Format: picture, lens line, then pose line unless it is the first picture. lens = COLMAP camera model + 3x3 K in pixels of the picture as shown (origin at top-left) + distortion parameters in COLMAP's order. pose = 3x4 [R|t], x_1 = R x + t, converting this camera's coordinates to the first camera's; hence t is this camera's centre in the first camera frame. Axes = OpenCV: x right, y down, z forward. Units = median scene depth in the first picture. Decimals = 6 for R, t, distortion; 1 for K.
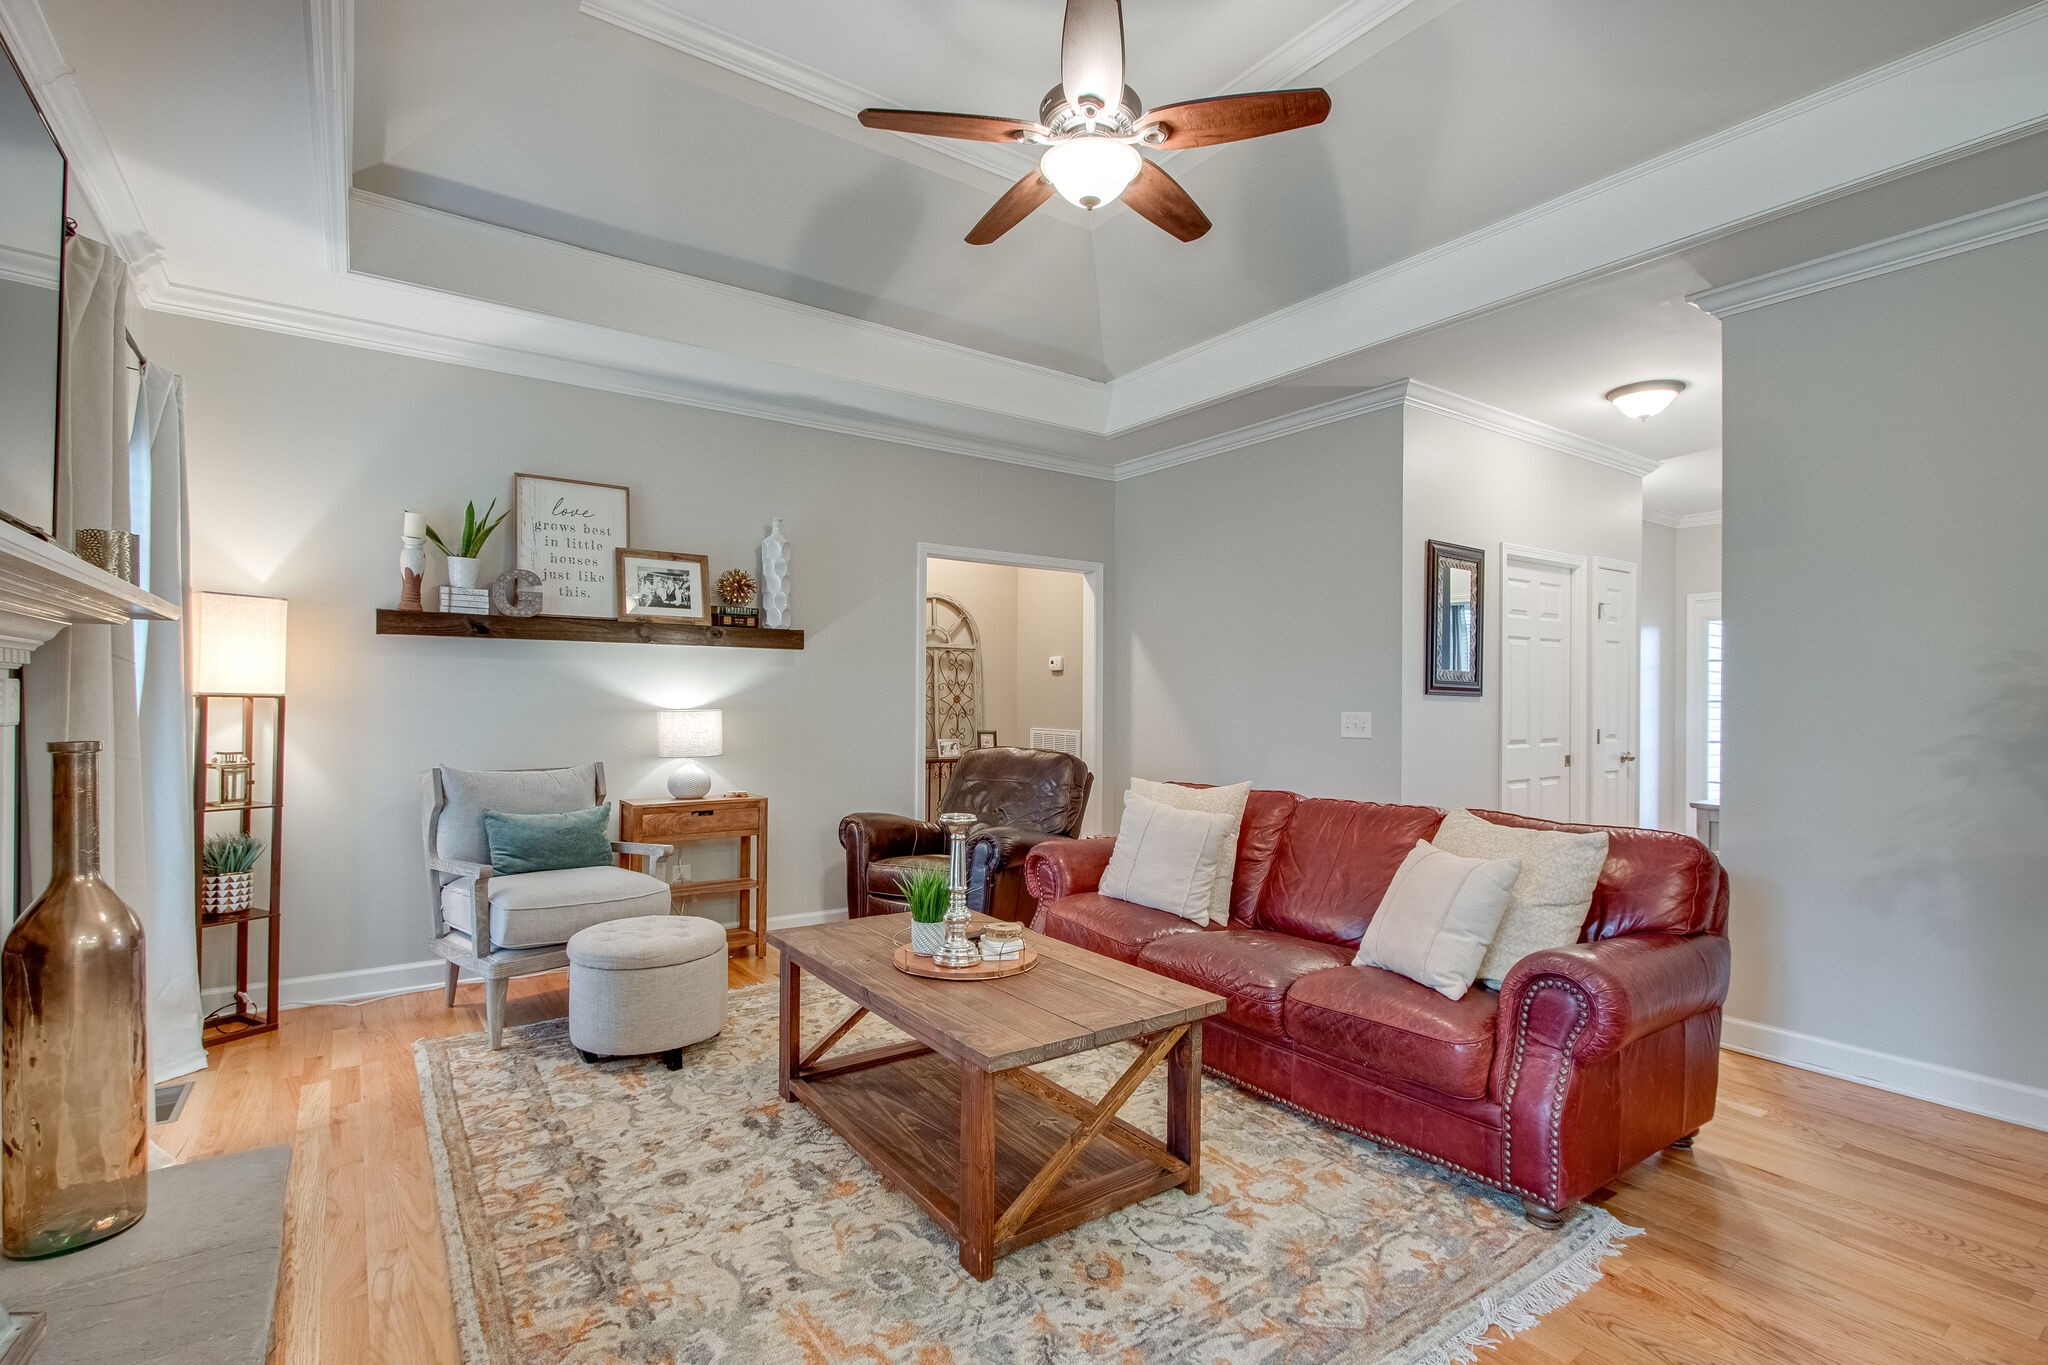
lens RADIAL K [[943.2, 0, 997.0], [0, 943.2, 637.5], [0, 0, 1]] dist [-0.007638, 0.003655]
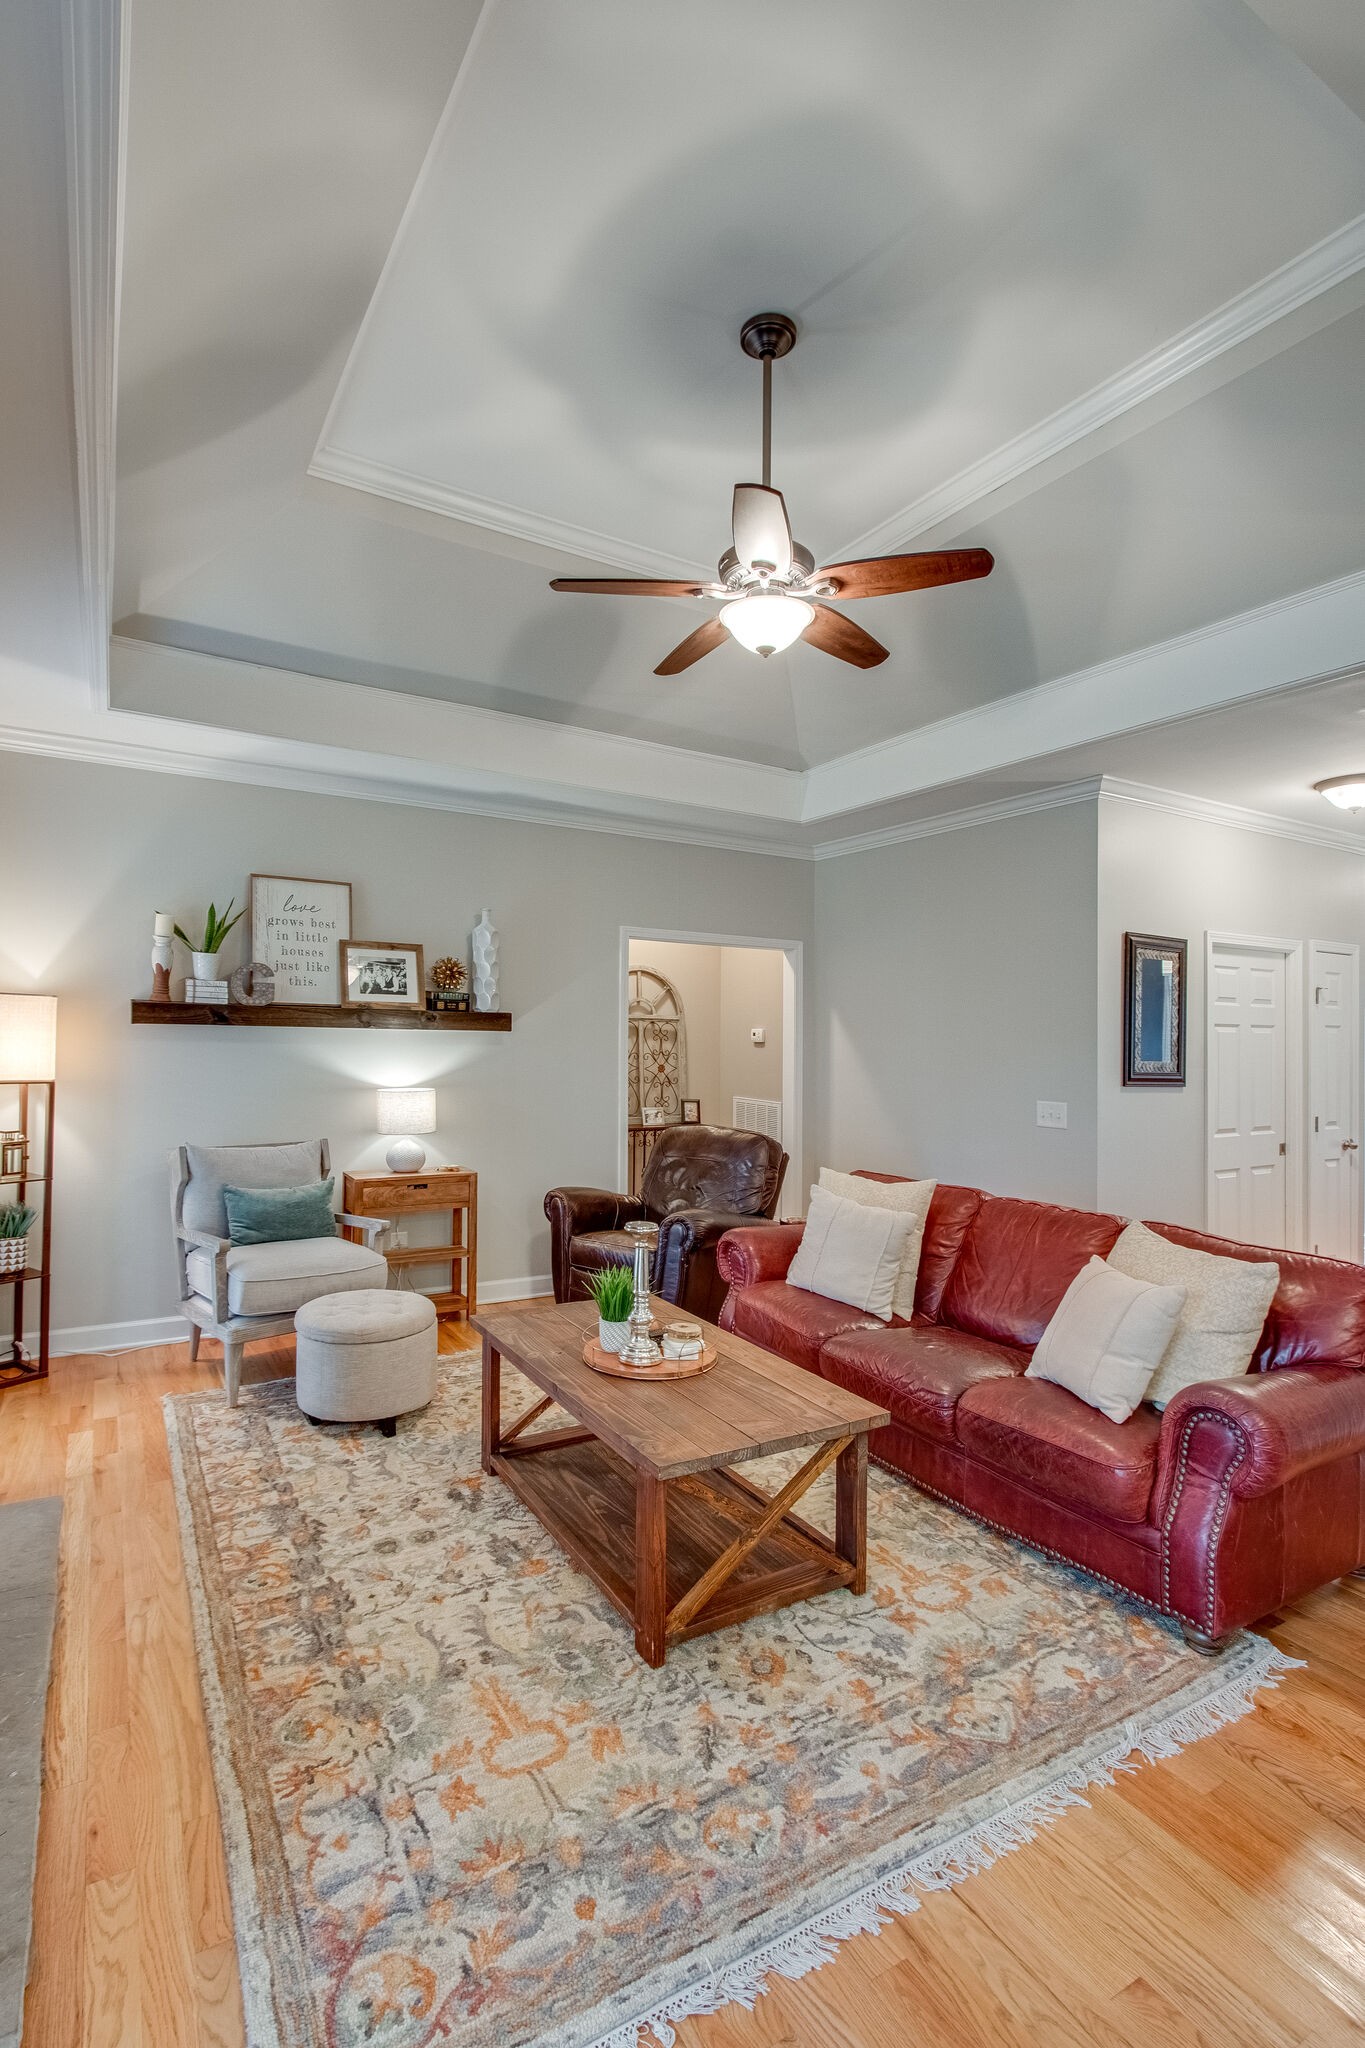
lens RADIAL K [[943.2, 0, 620.8], [0, 943.2, 971.0], [0, 0, 1]] dist [-0.007638, 0.003655]
pose [[0.994948, 0.001070, -0.100388, 0.037314], [-0.001230, 0.999998, -0.001535, -0.086749], [0.100386, 0.001651, 0.994947, -0.066032]]
